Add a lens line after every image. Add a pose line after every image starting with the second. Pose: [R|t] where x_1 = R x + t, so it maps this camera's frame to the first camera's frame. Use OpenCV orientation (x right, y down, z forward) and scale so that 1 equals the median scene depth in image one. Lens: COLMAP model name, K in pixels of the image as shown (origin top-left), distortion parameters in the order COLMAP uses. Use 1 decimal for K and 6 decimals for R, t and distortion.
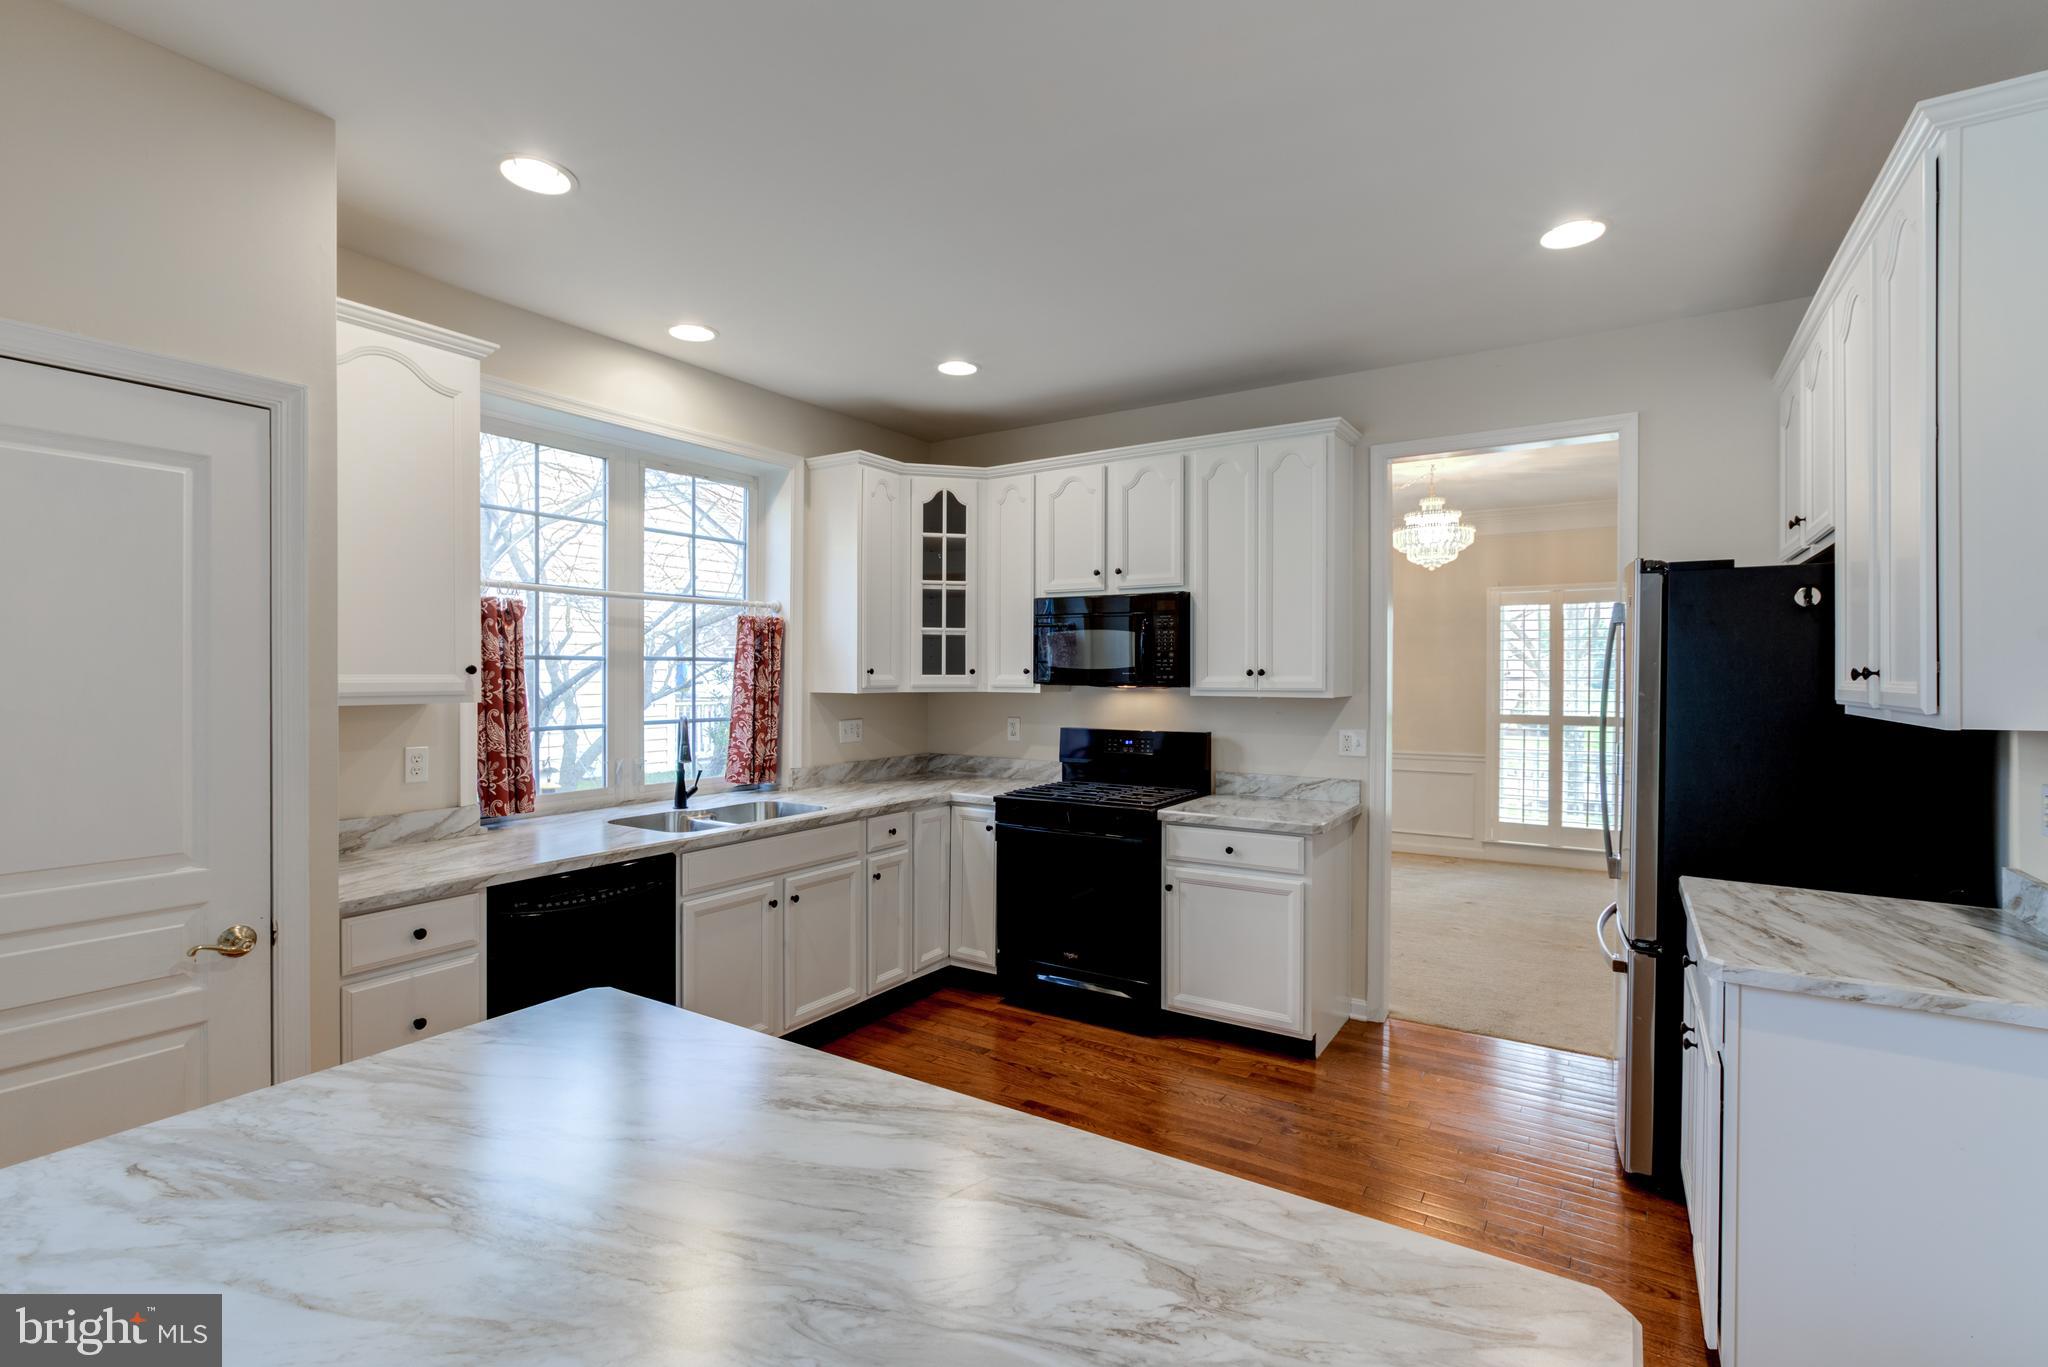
lens RADIAL K [[937.7, 0, 1017.9], [0, 937.7, 683.3], [0, 0, 1]] dist [-0.001596, 0.000418]
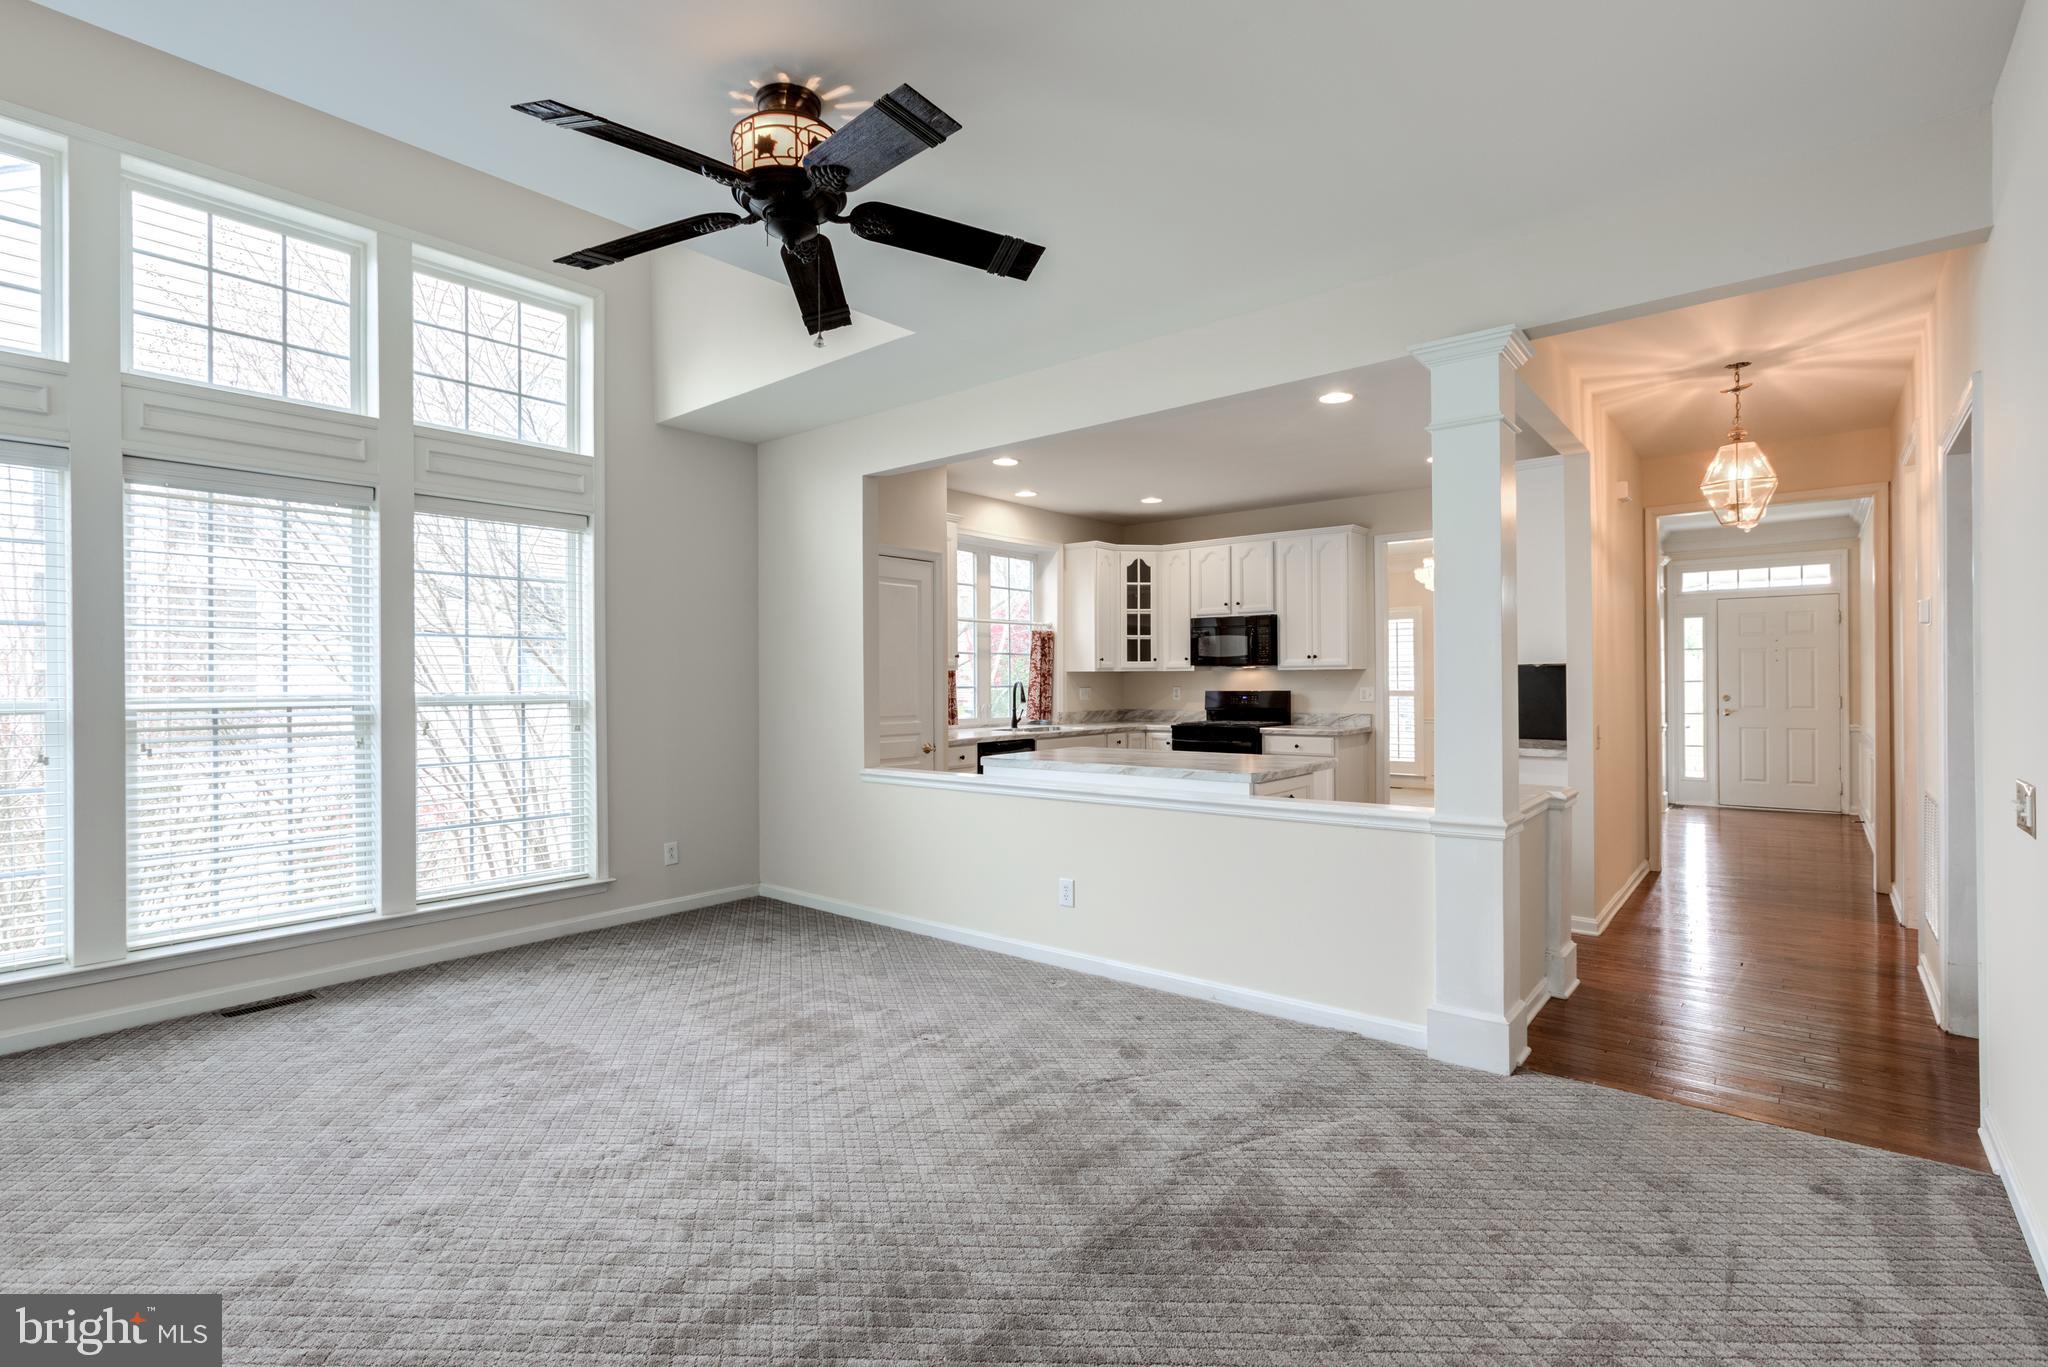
lens RADIAL K [[957.0, 0, 1022.3], [0, 957.0, 677.9], [0, 0, 1]] dist [-0.016182, 0.008357]
pose [[0.993394, -0.008666, -0.114428, -0.102374], [0.007176, 0.999884, -0.013421, 0.050507], [0.114531, 0.012511, 0.993341, -0.935760]]
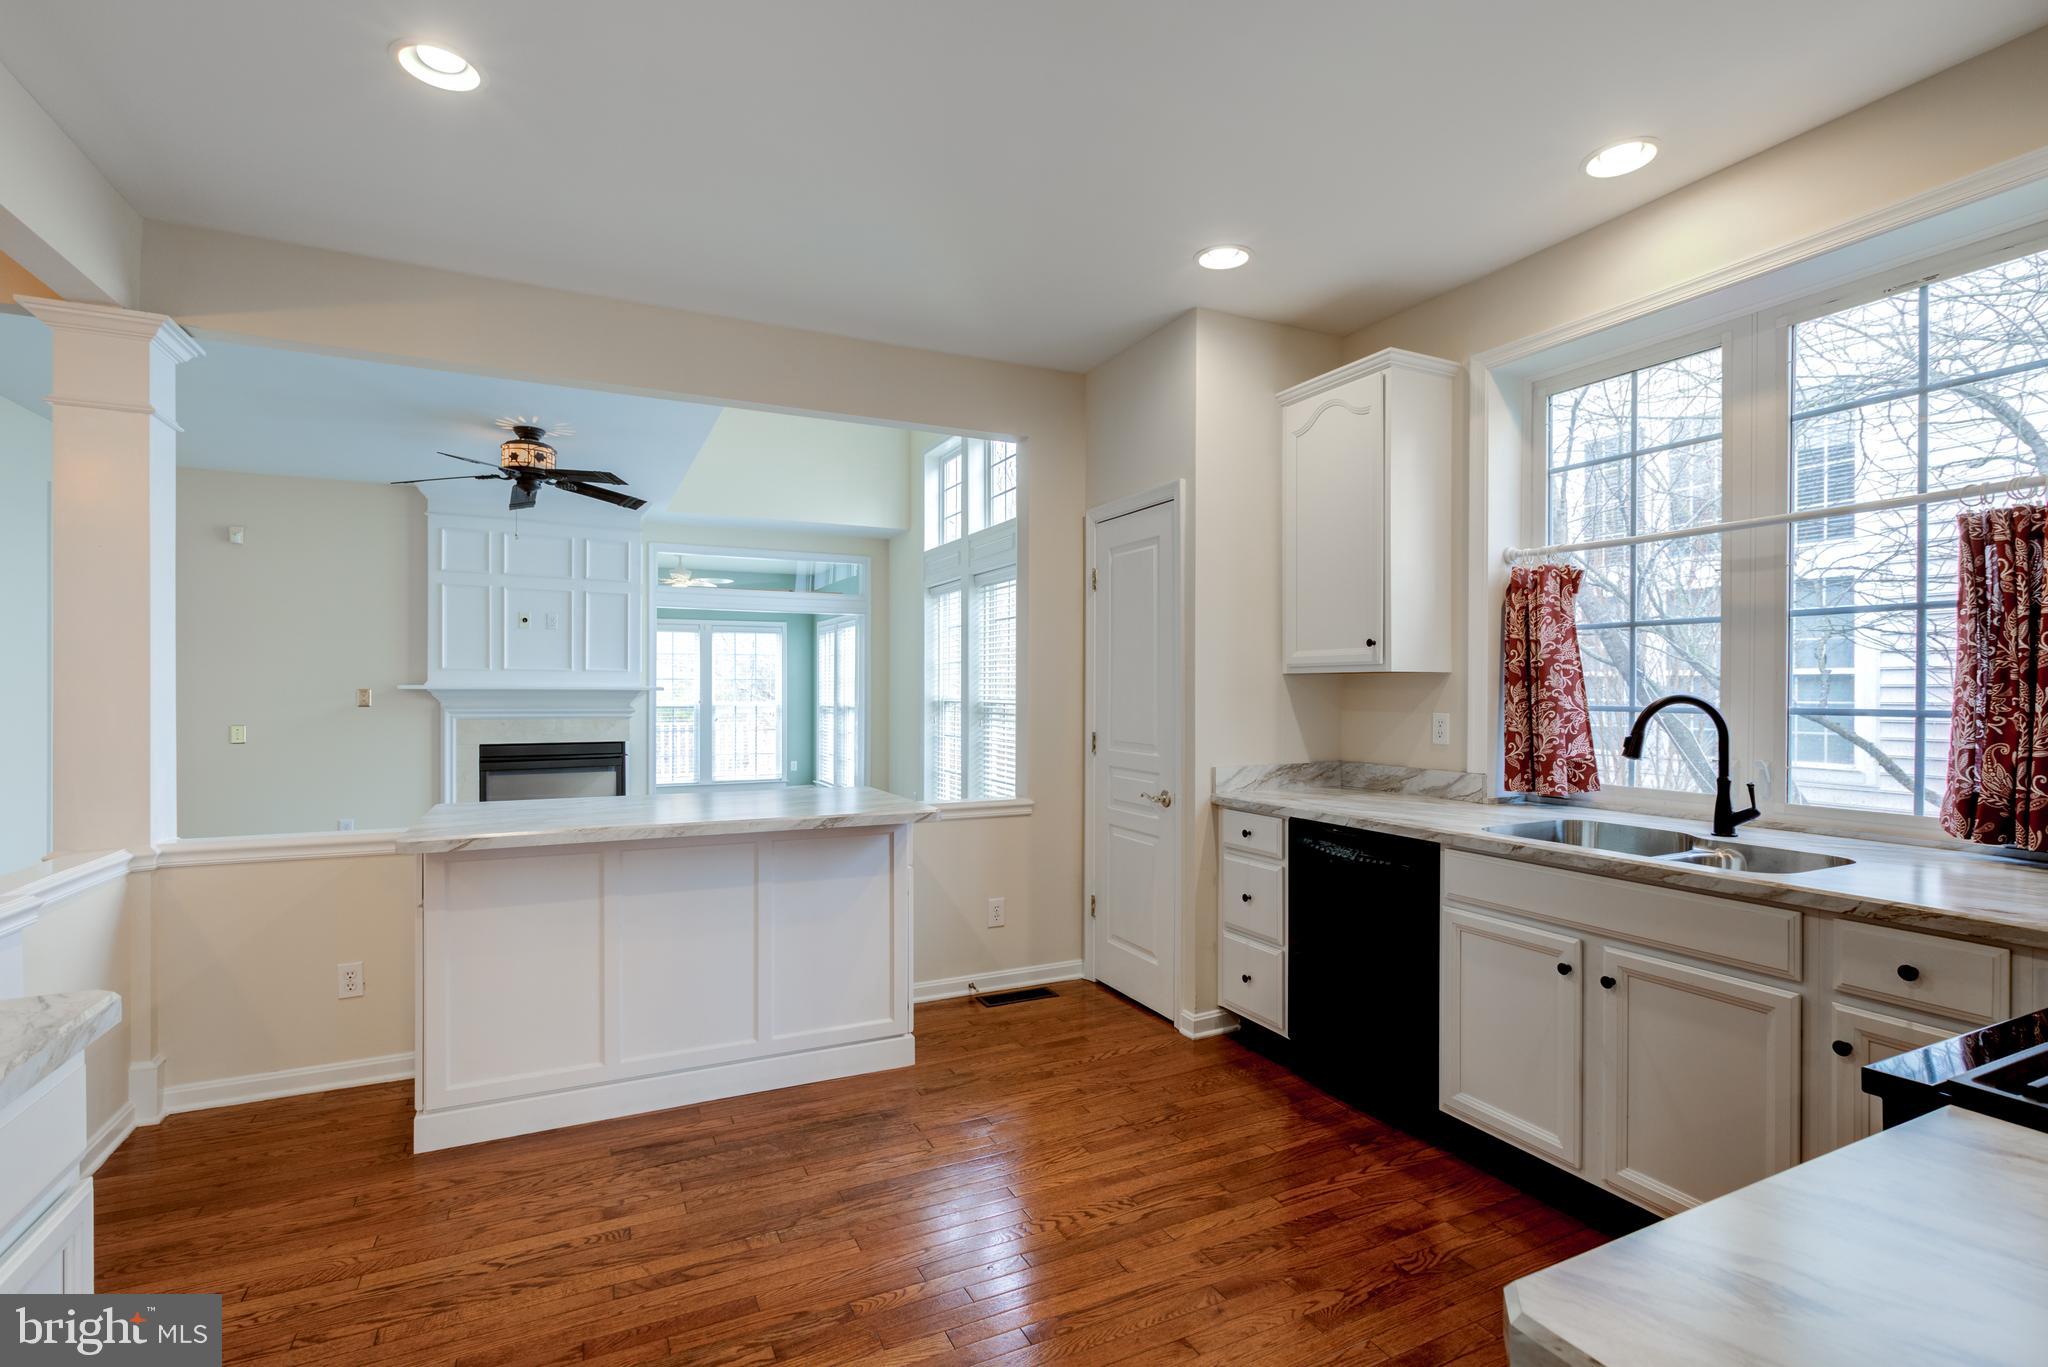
lens RADIAL K [[950.7, 0, 1020.5], [0, 950.7, 689.3], [0, 0, 1]] dist [-0.001857, 0.000985]
pose [[-0.521264, -0.002241, -0.853393, 0.441985], [-0.011050, 0.999930, 0.004124, 0.029497], [0.853324, 0.011580, -0.521253, 0.854360]]
